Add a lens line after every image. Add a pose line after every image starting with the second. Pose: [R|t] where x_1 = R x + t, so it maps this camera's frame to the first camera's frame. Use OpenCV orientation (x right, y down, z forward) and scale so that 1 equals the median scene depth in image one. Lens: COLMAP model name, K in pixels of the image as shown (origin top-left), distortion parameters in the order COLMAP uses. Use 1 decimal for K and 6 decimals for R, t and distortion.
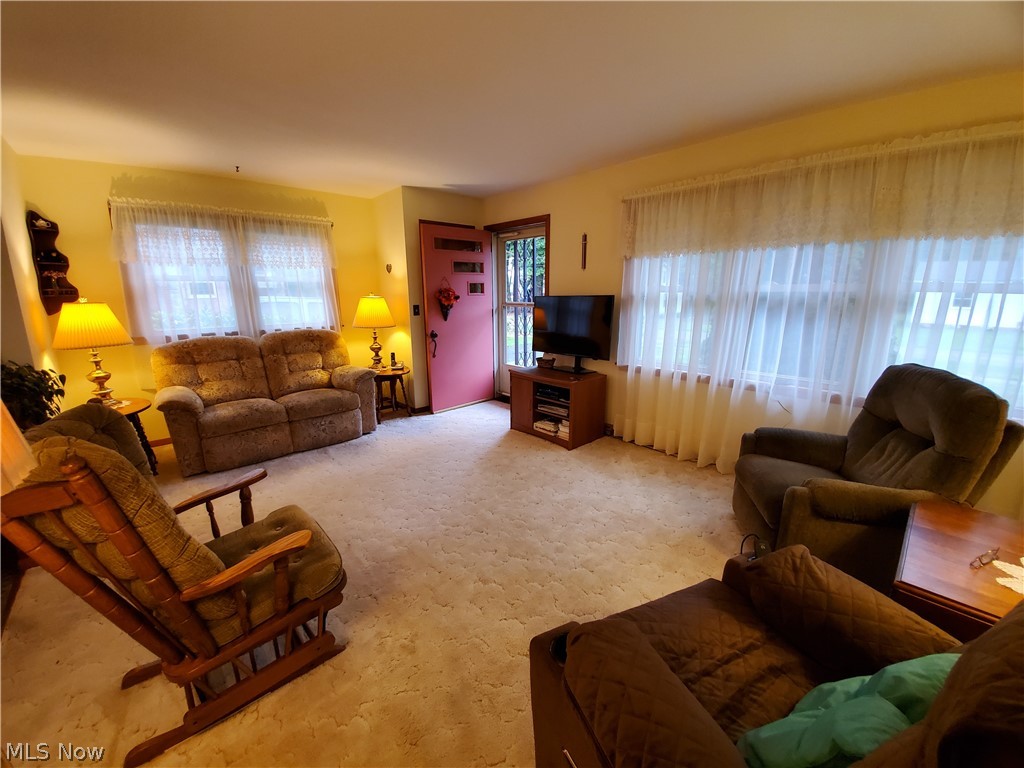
lens RADIAL K [[407.7, 0, 509.4], [0, 407.7, 385.4], [0, 0, 1]] dist [-0.014471, -0.003708]
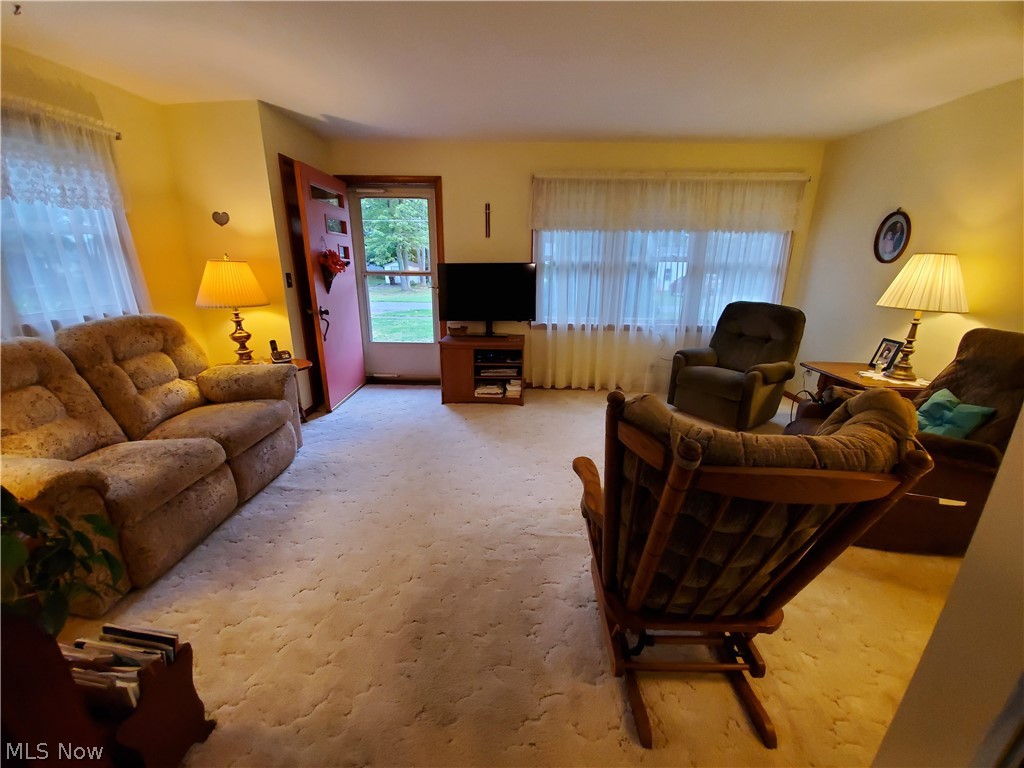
lens RADIAL K [[407.7, 0, 510.6], [0, 407.7, 386.3], [0, 0, 1]] dist [-0.014471, -0.003708]
pose [[0.687317, -0.194334, 0.699878, -0.593535], [0.148441, 0.980790, 0.126557, -0.033350], [-0.711028, 0.016905, 0.702961, 0.231791]]
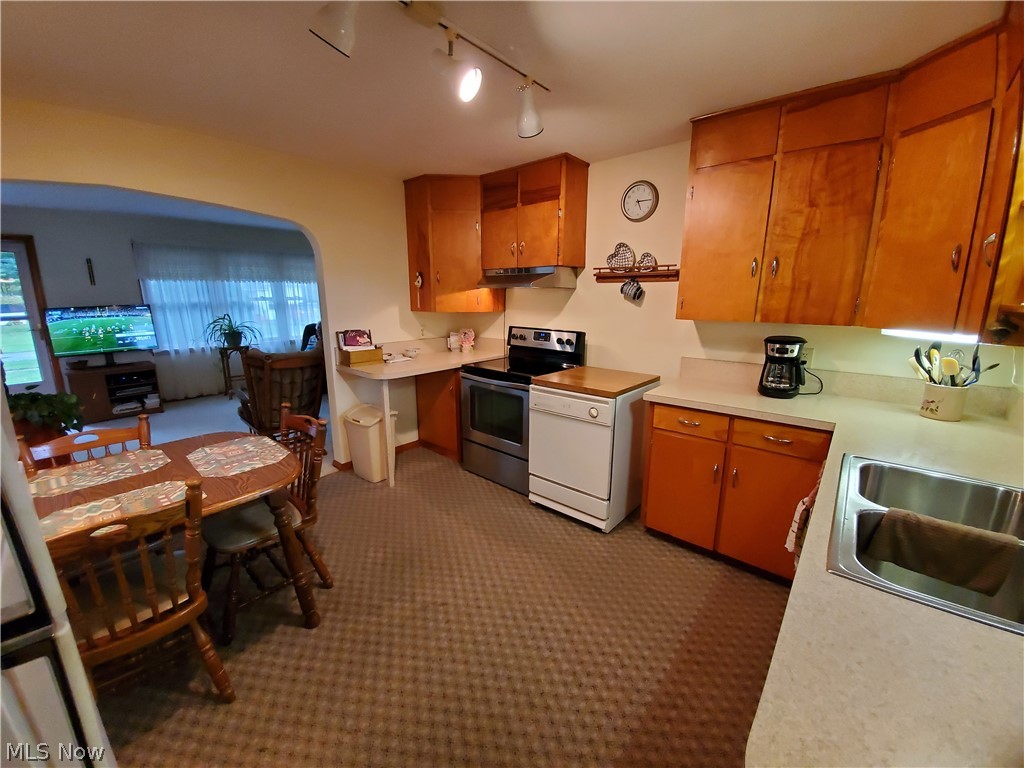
lens RADIAL K [[407.7, 0, 510.2], [0, 407.7, 381.4], [0, 0, 1]] dist [-0.014471, -0.003708]
pose [[-0.118212, -0.202317, 0.972159, -1.258123], [0.227053, 0.947580, 0.224810, 0.014043], [-0.966681, 0.247307, -0.066078, -0.100831]]
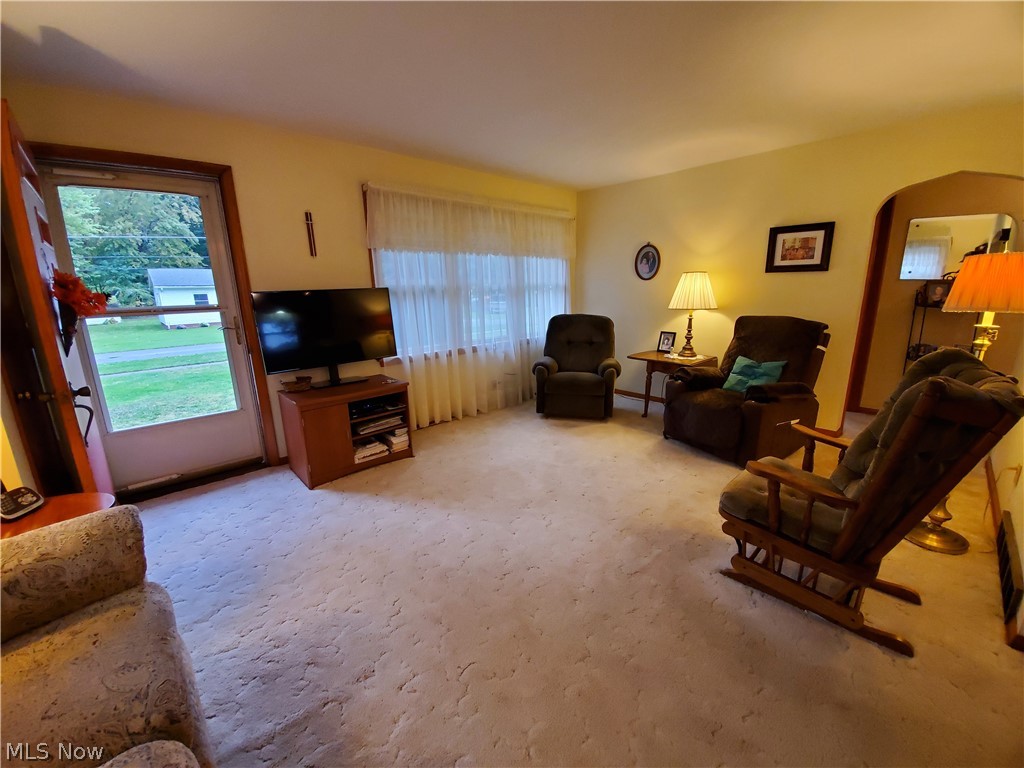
lens RADIAL K [[407.7, 0, 515.0], [0, 407.7, 383.4], [0, 0, 1]] dist [-0.014471, -0.003708]
pose [[-0.017696, -0.219278, 0.975502, -0.664251], [0.244331, 0.945126, 0.216883, -0.129198], [-0.969530, 0.242184, 0.036851, 0.659731]]
